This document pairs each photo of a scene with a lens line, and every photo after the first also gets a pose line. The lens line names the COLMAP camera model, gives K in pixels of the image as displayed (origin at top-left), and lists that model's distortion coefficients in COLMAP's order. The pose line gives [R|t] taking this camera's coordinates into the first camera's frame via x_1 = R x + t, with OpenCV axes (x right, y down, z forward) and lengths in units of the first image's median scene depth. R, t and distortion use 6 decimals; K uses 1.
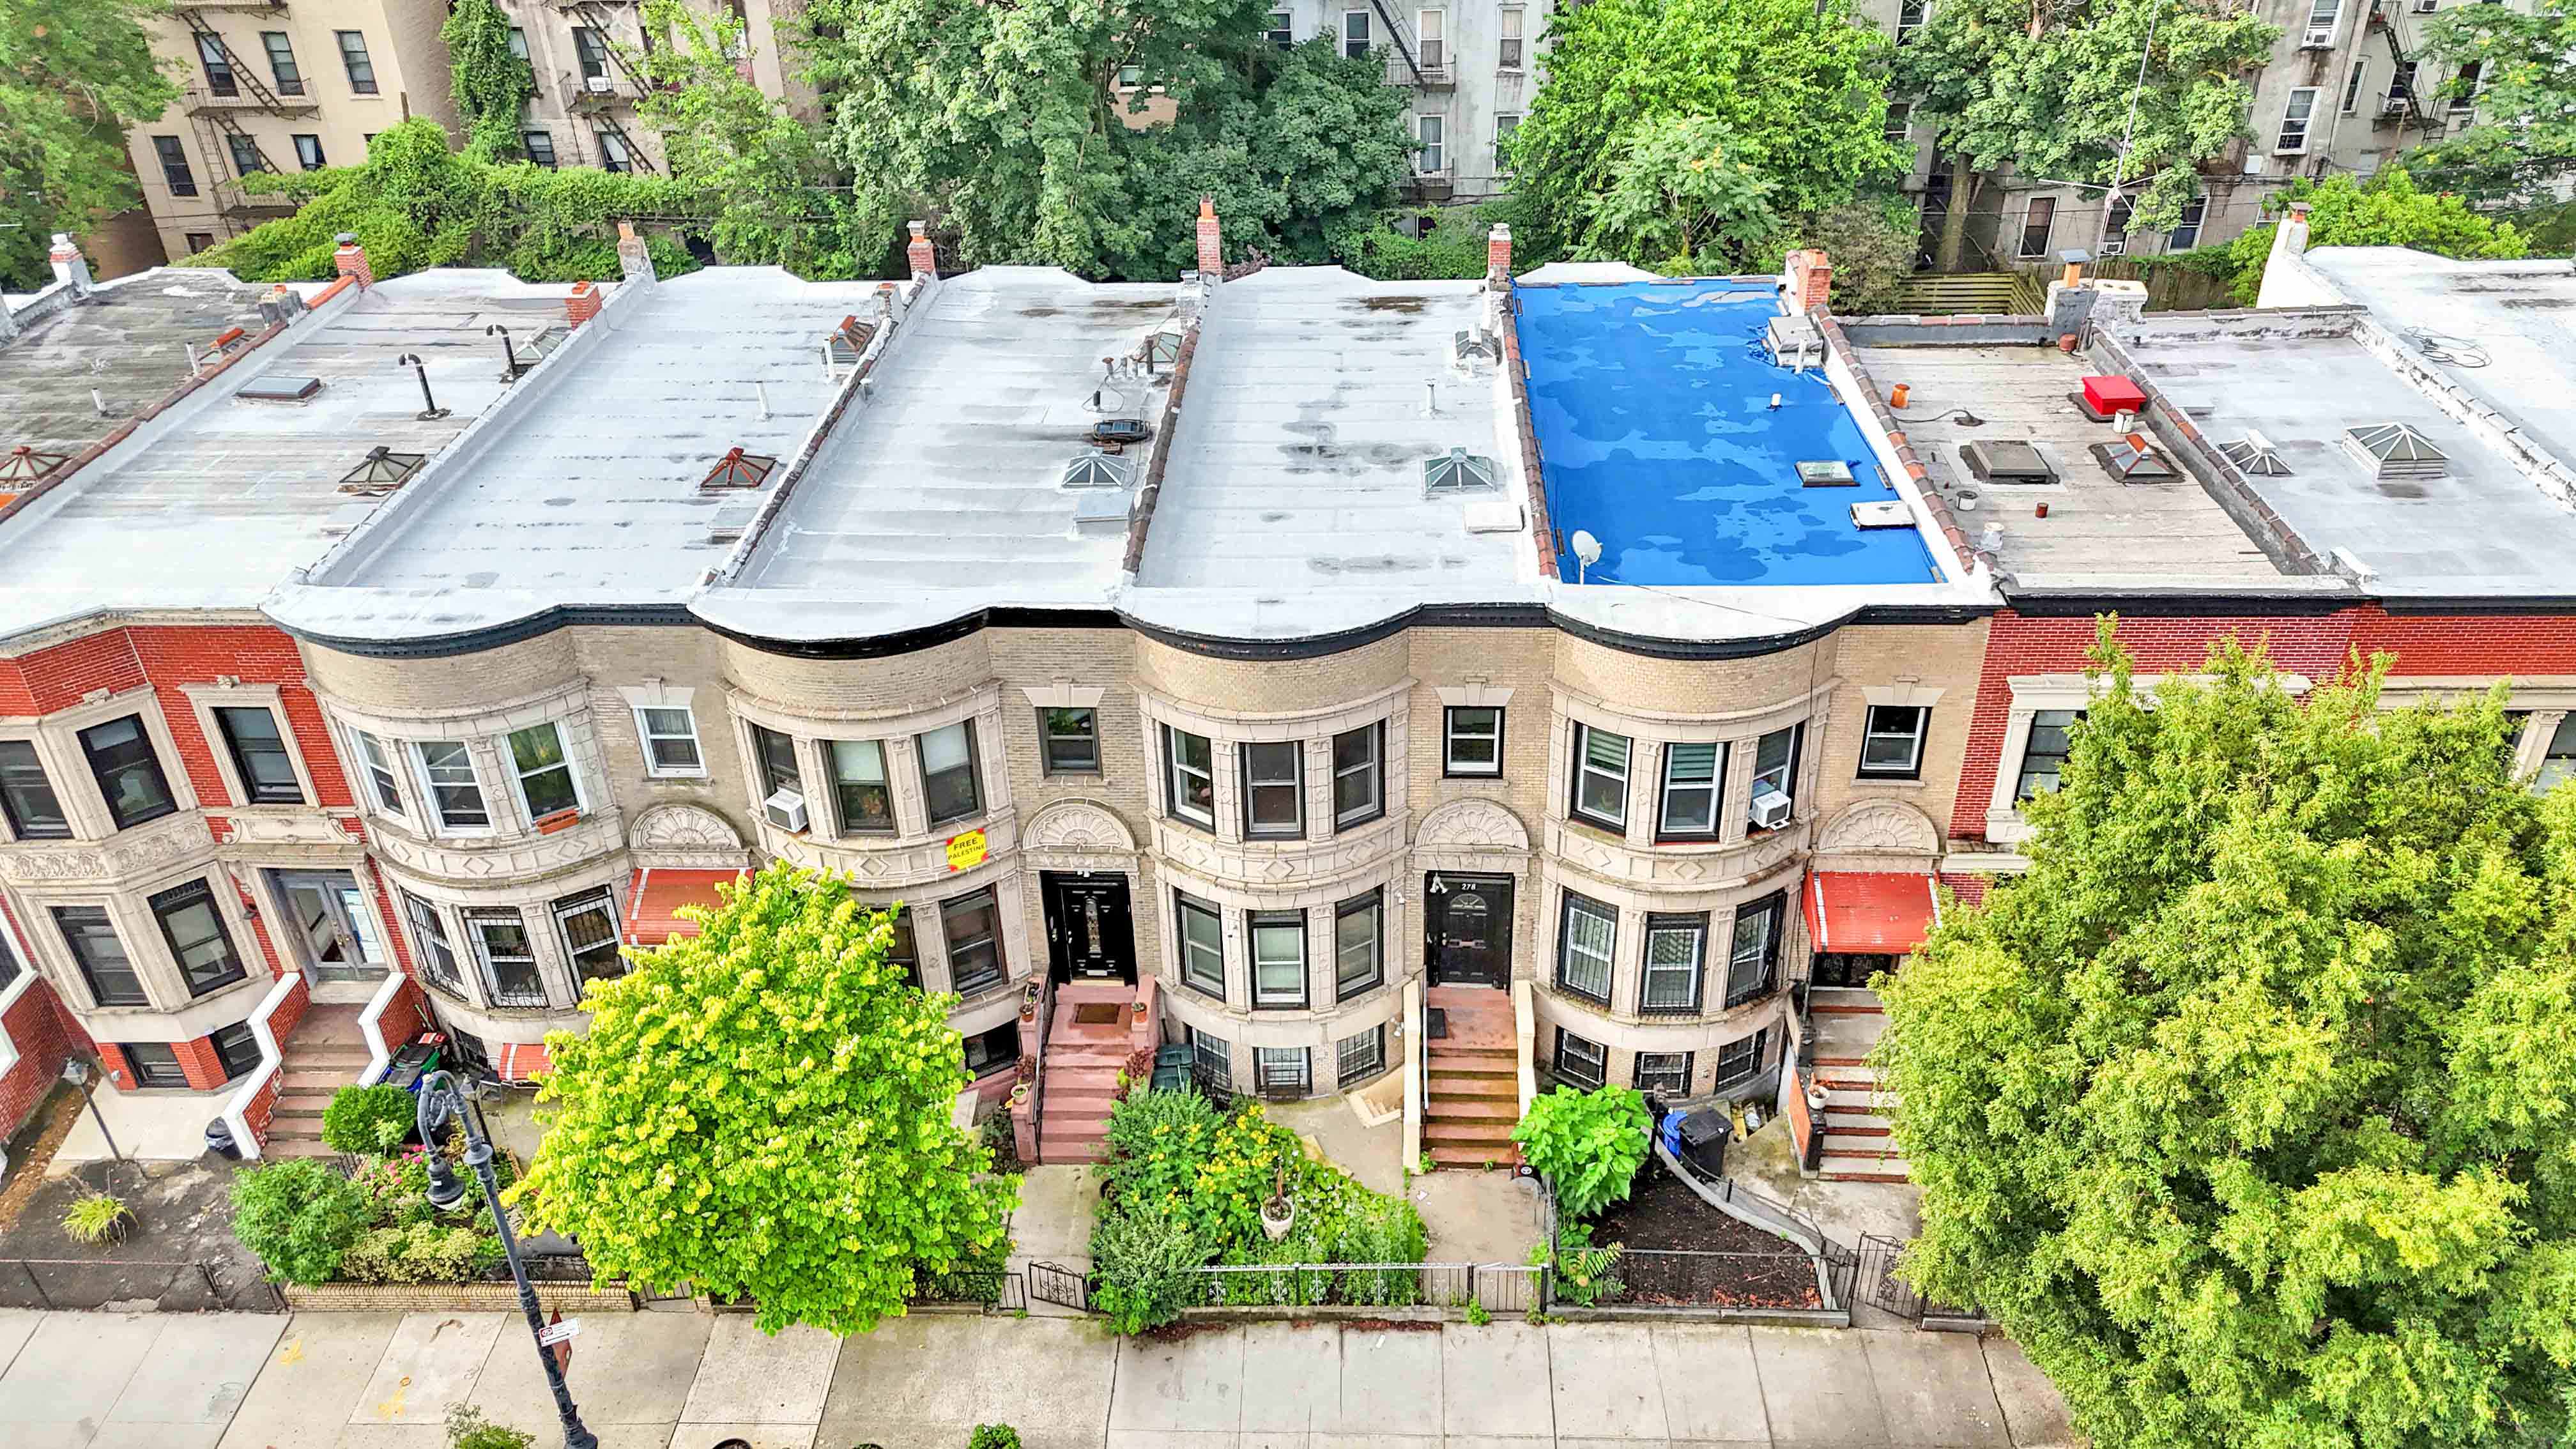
lens RADIAL K [[1866.8, 0, 1288.0], [0, 1866.8, 724.5], [0, 0, 1]] dist [0.007276, 0.003783]
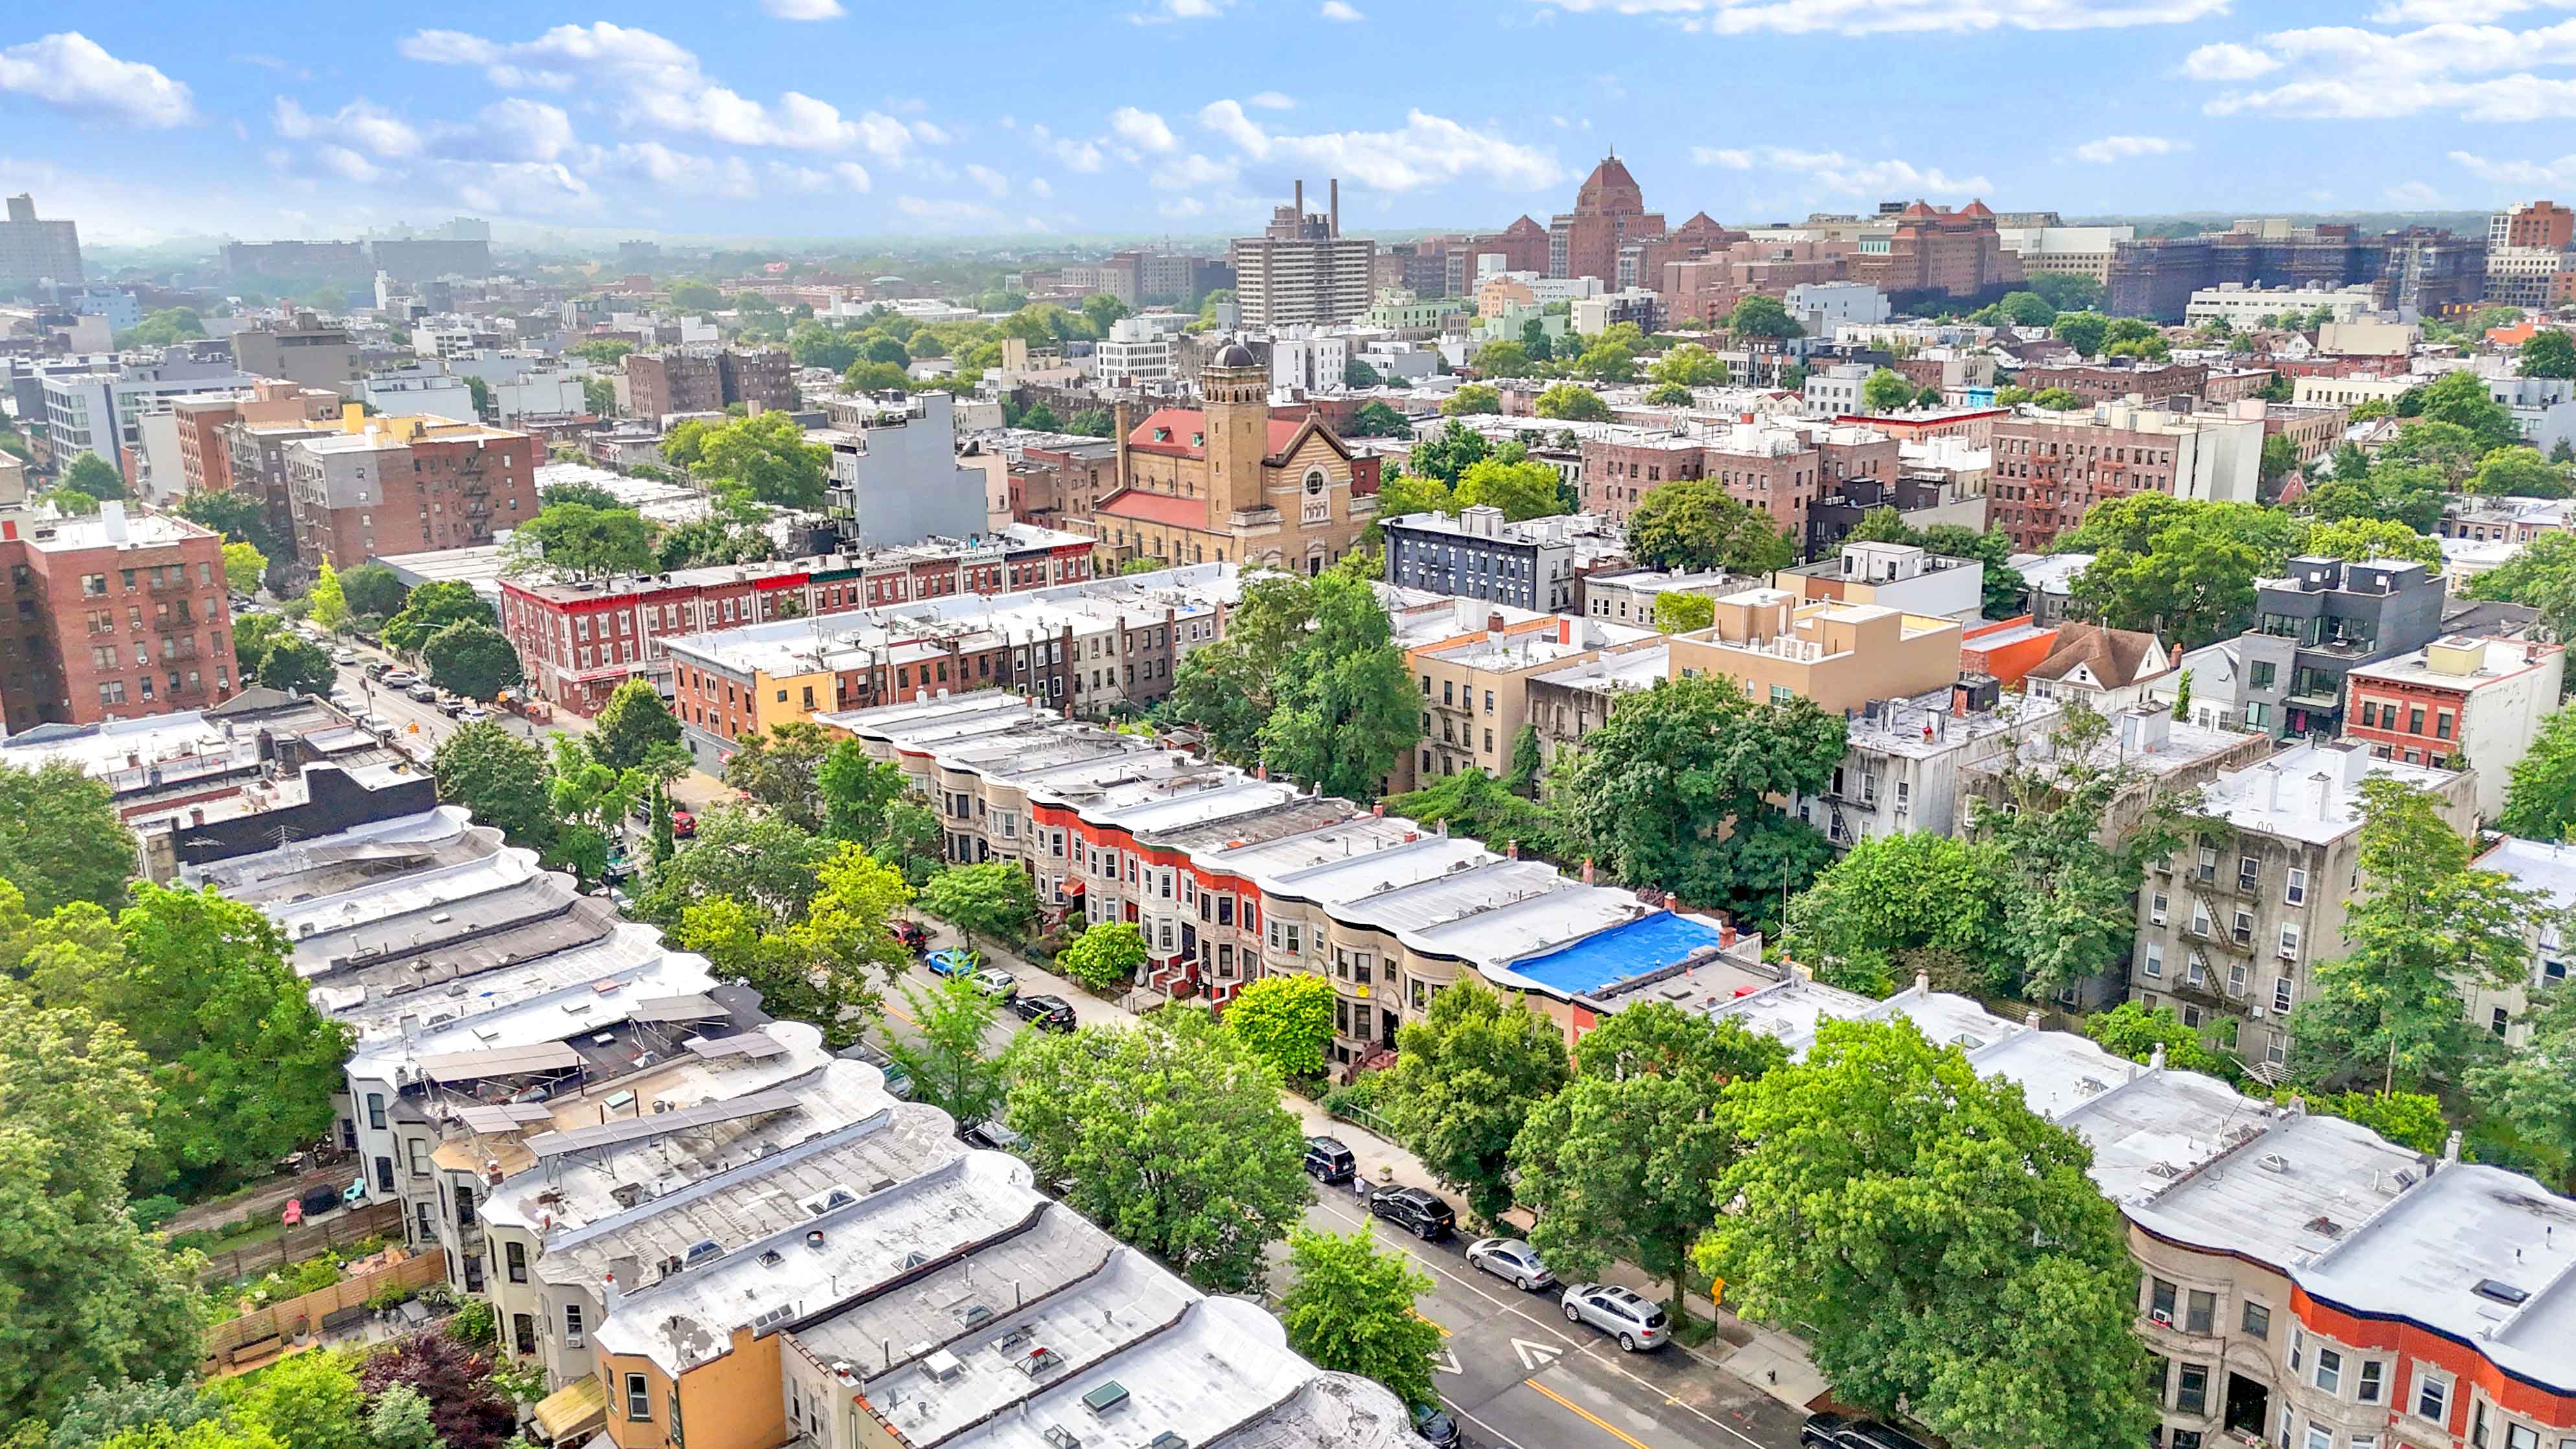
lens RADIAL K [[1866.7, 0, 1288.0], [0, 1866.7, 724.5], [0, 0, 1]] dist [0.007276, 0.003783]
pose [[0.674390, 0.200453, -0.710645, 2.173561], [-0.408943, 0.902751, -0.133439, 0.139070], [0.614788, 0.380603, 0.690781, -1.786570]]
